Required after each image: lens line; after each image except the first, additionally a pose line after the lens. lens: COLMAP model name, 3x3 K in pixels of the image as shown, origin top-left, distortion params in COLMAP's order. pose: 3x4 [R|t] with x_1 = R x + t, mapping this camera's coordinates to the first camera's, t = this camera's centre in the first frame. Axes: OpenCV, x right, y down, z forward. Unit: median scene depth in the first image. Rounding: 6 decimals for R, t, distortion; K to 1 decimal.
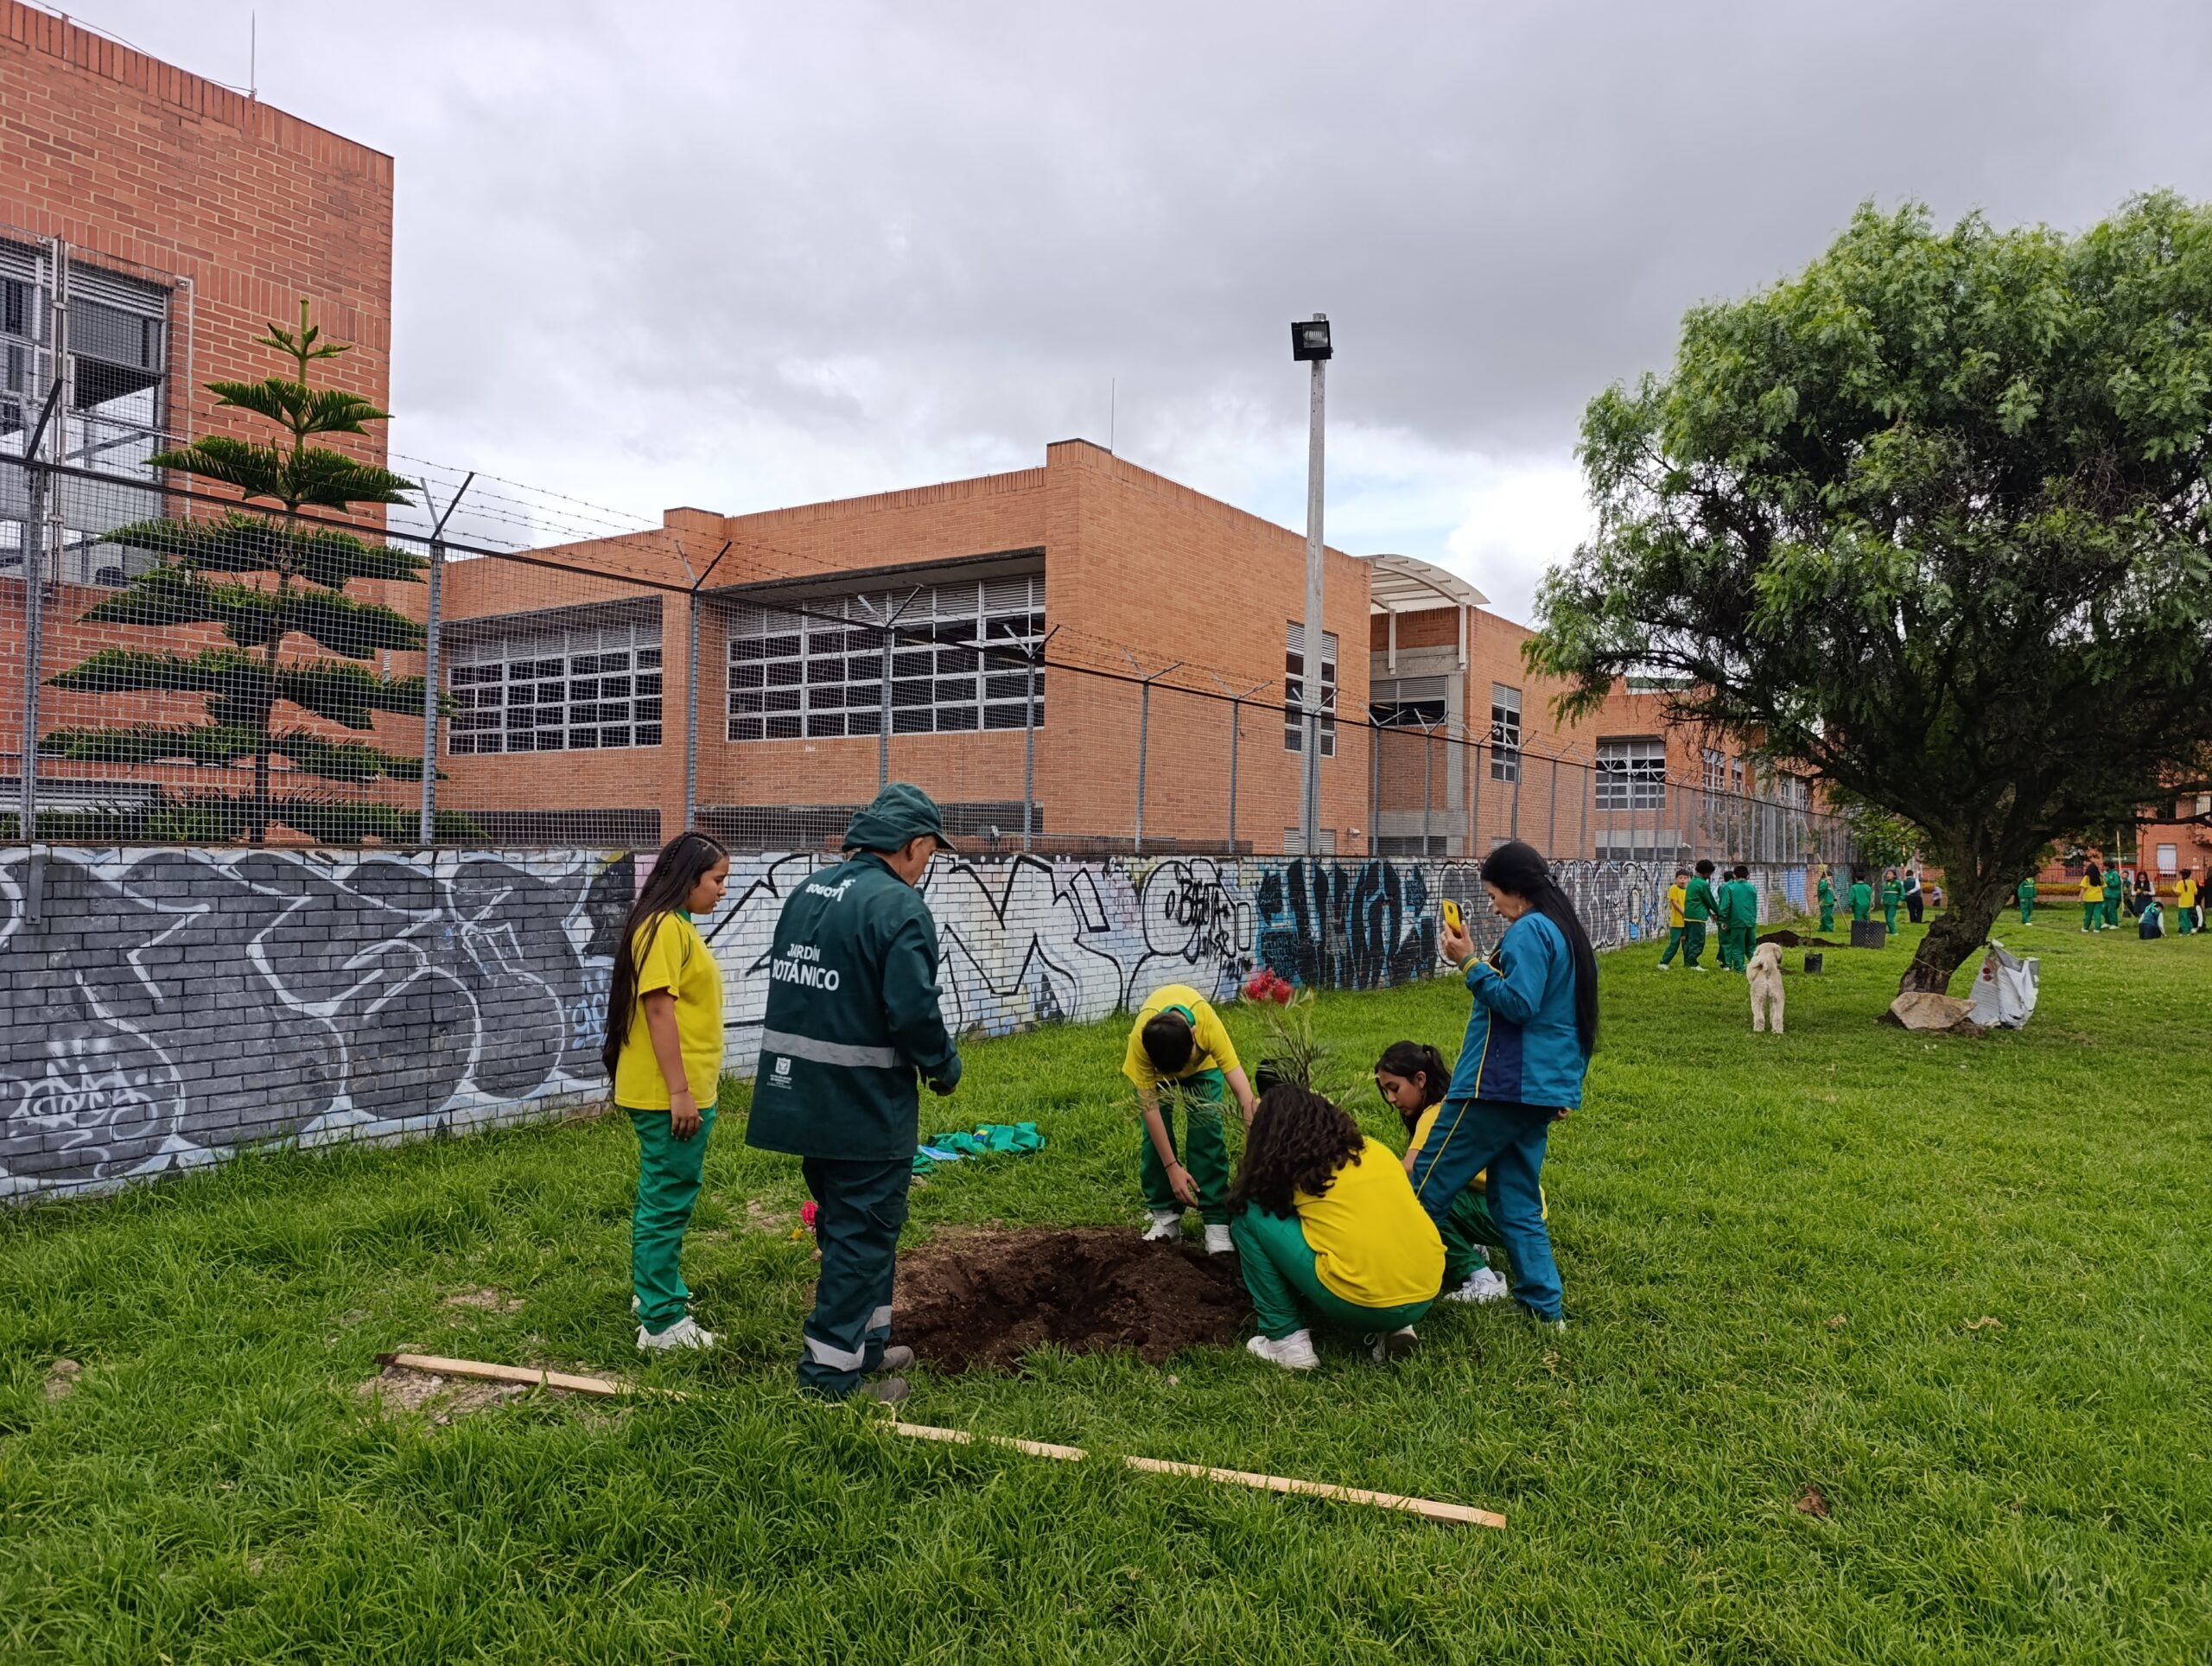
lens RADIAL K [[1483.2, 0, 1110.2], [0, 1483.2, 839.7], [0, 0, 1]] dist [0.002610, -0.006143]
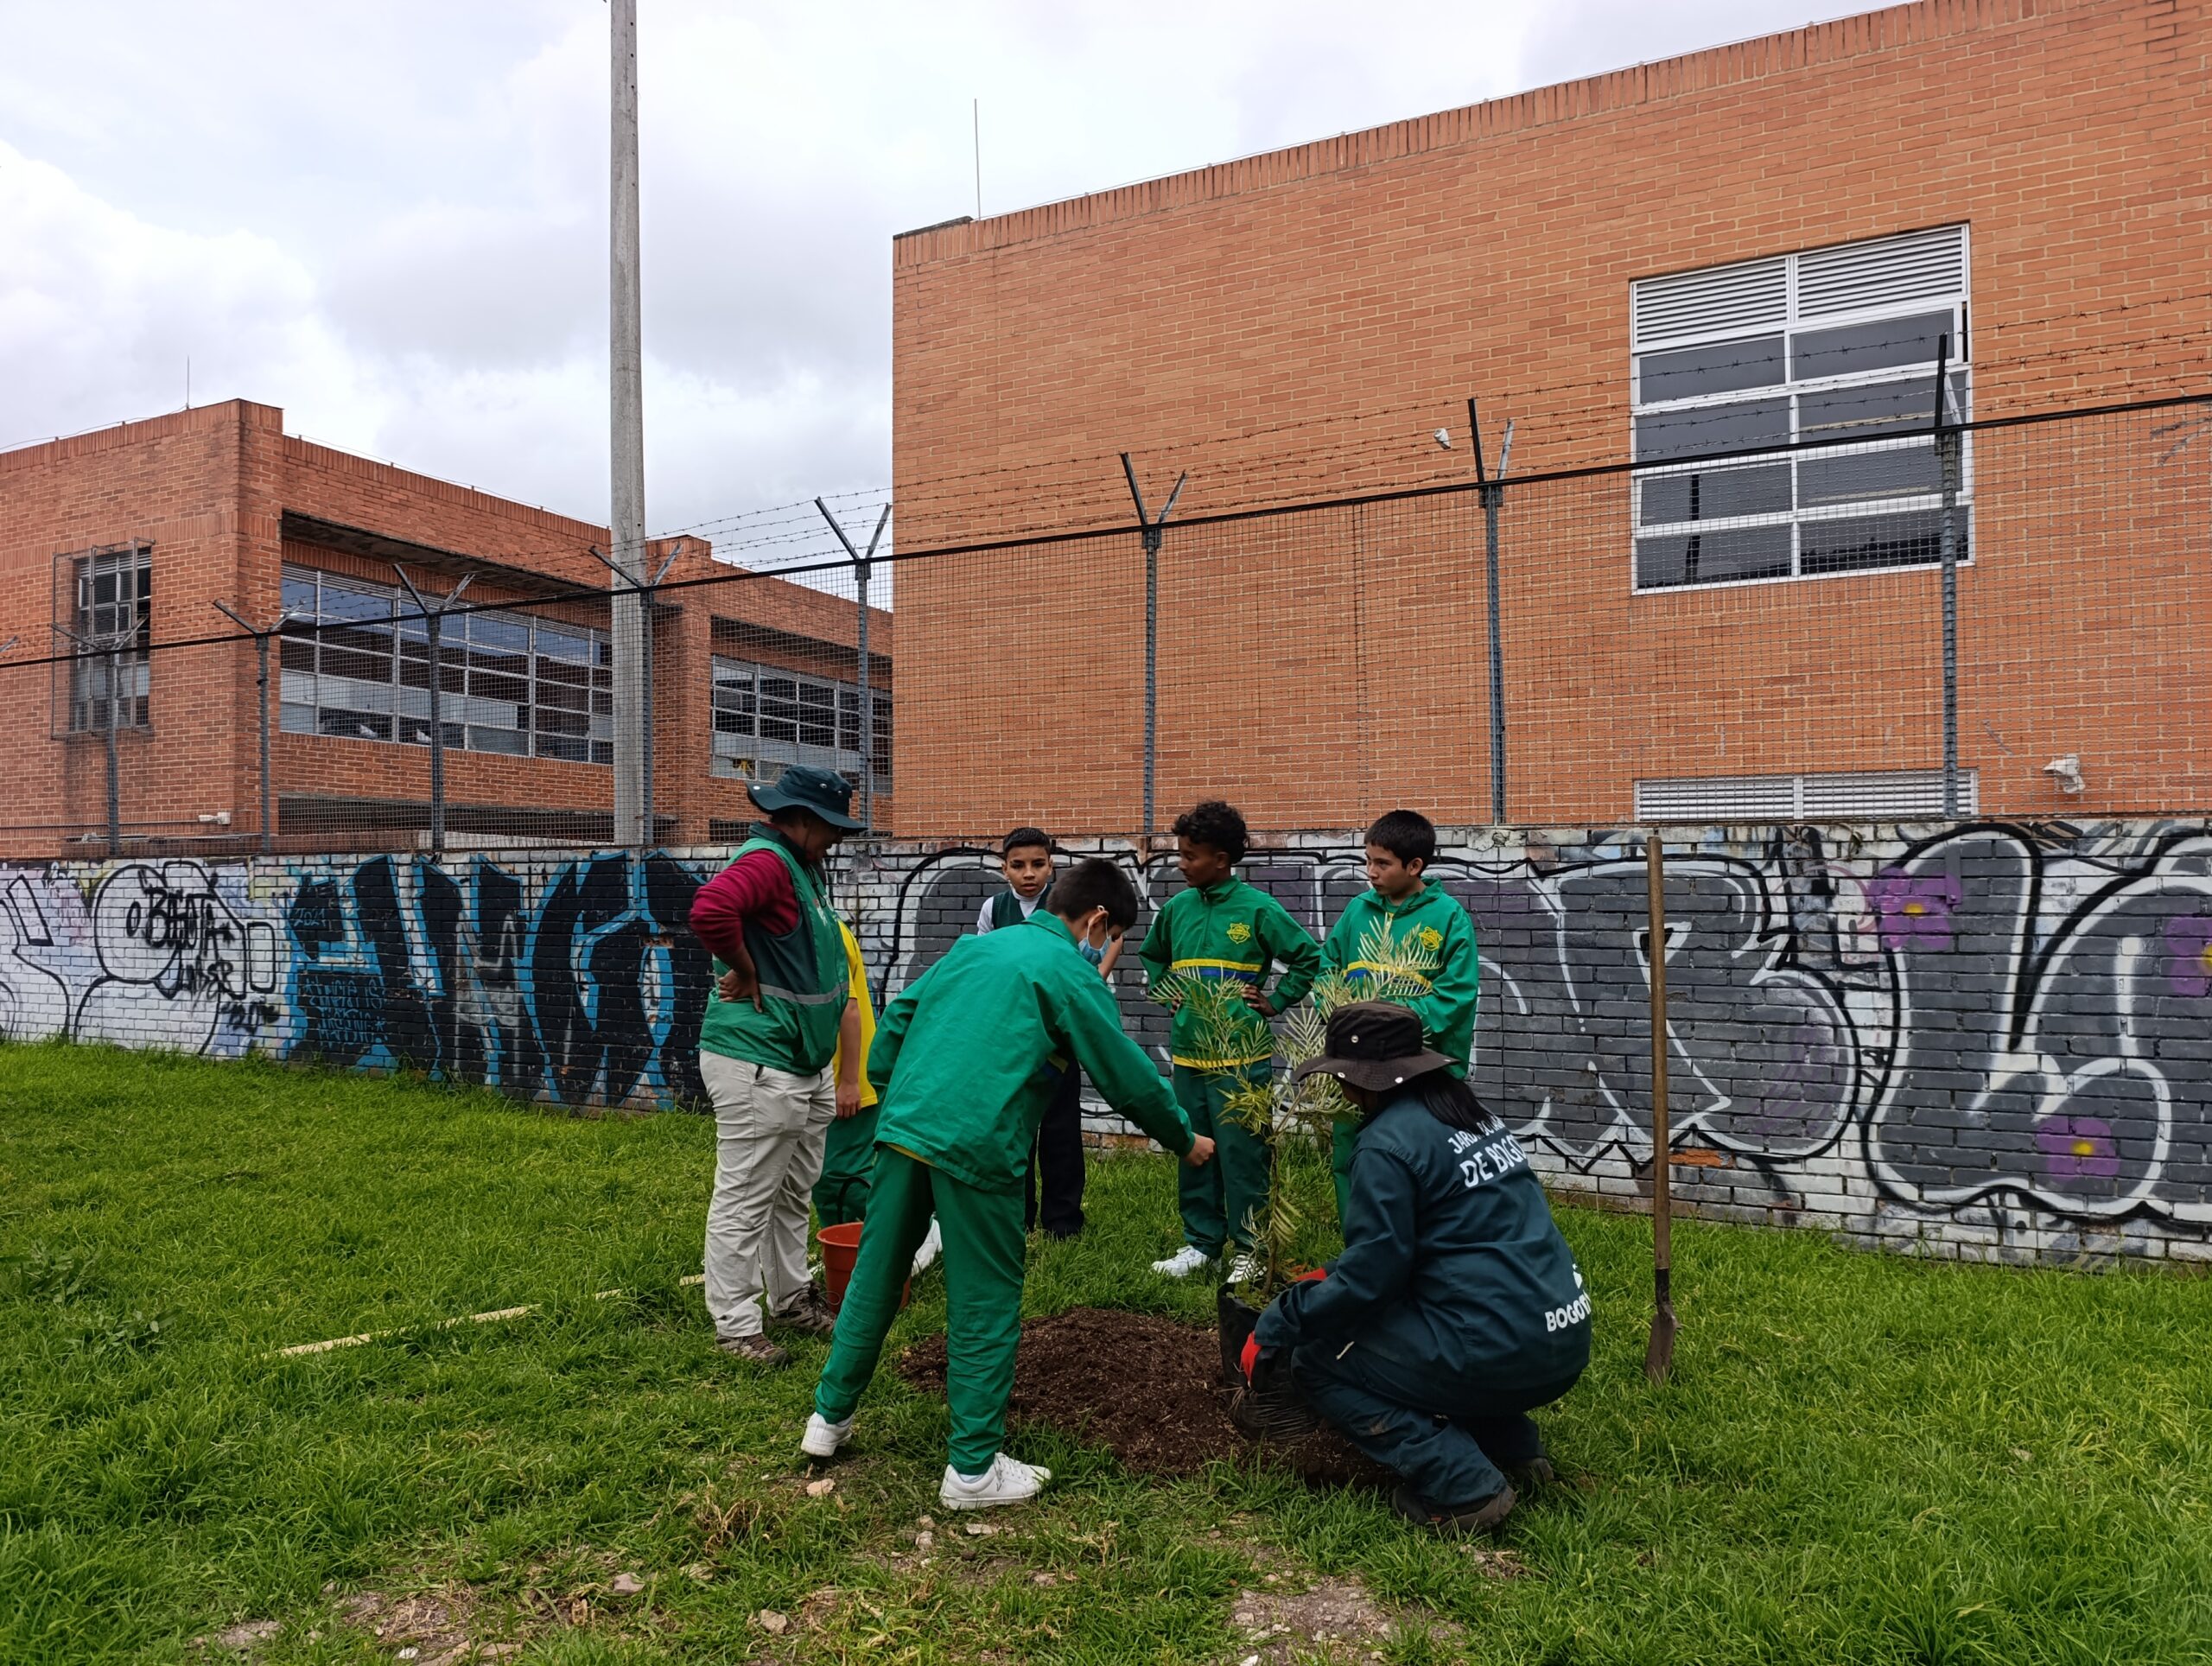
lens RADIAL K [[1483.2, 0, 1111.0], [0, 1483.2, 827.7], [0, 0, 1]] dist [0.002610, -0.006143]
pose [[0.120323, -0.050025, -0.991474, 0.866683], [0.017087, 0.998686, -0.048316, 0.040308], [0.992588, -0.011128, 0.121020, 1.371613]]
